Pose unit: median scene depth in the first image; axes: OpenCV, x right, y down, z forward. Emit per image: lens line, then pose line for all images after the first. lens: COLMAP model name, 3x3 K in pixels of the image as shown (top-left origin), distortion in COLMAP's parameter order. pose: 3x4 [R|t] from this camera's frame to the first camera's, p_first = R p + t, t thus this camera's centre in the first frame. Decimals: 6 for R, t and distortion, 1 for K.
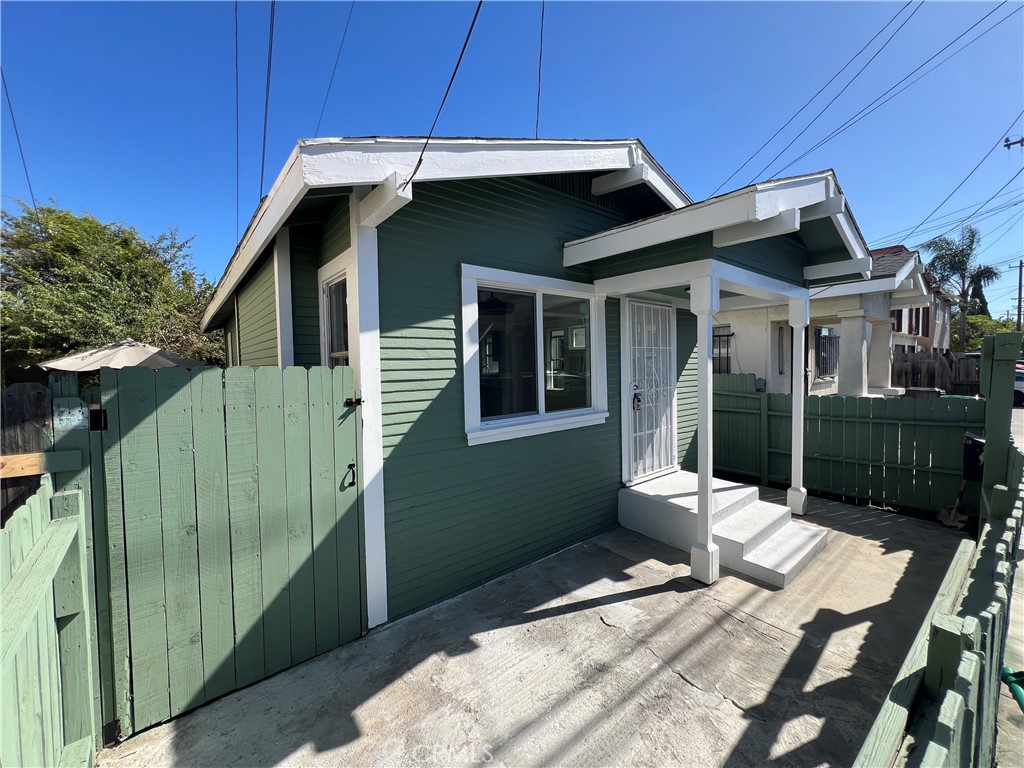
lens RADIAL K [[414.0, 0, 512.0], [0, 414.0, 384.0], [0, 0, 1]] dist [-0.003077, -0.000076]
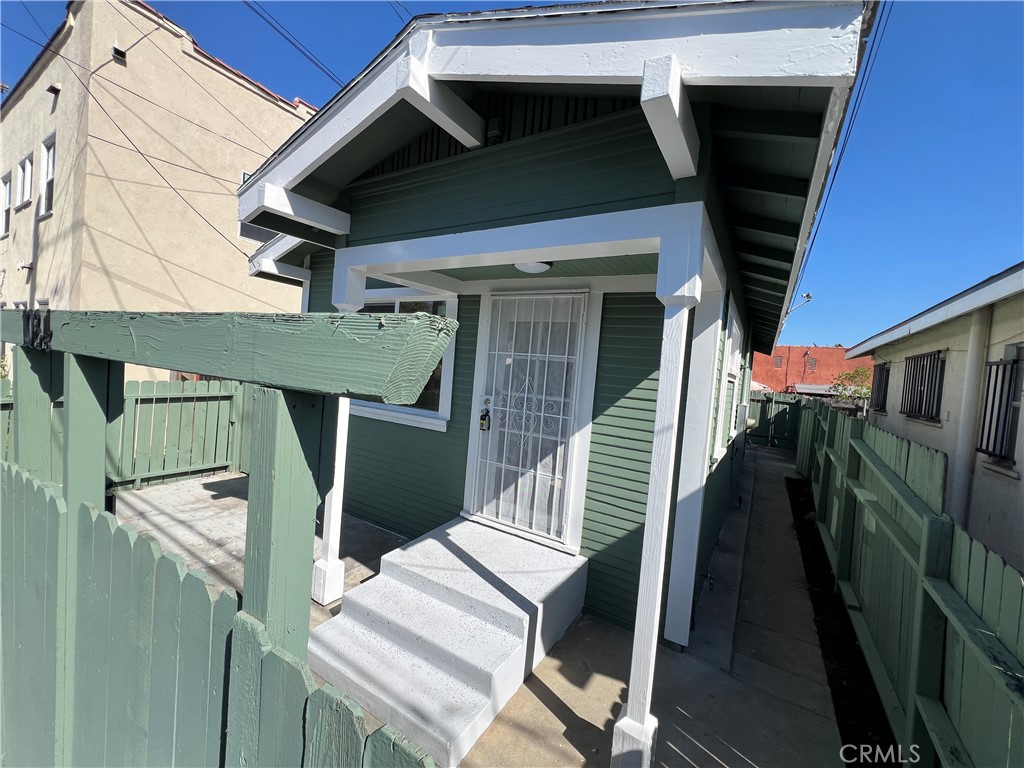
lens RADIAL K [[414.0, 0, 512.0], [0, 414.0, 384.0], [0, 0, 1]] dist [-0.003077, -0.000076]
pose [[0.319758, 0.091529, -0.943068, 1.289557], [-0.126702, 0.990515, 0.053175, -0.091270], [0.938990, 0.102485, 0.328322, 0.945665]]
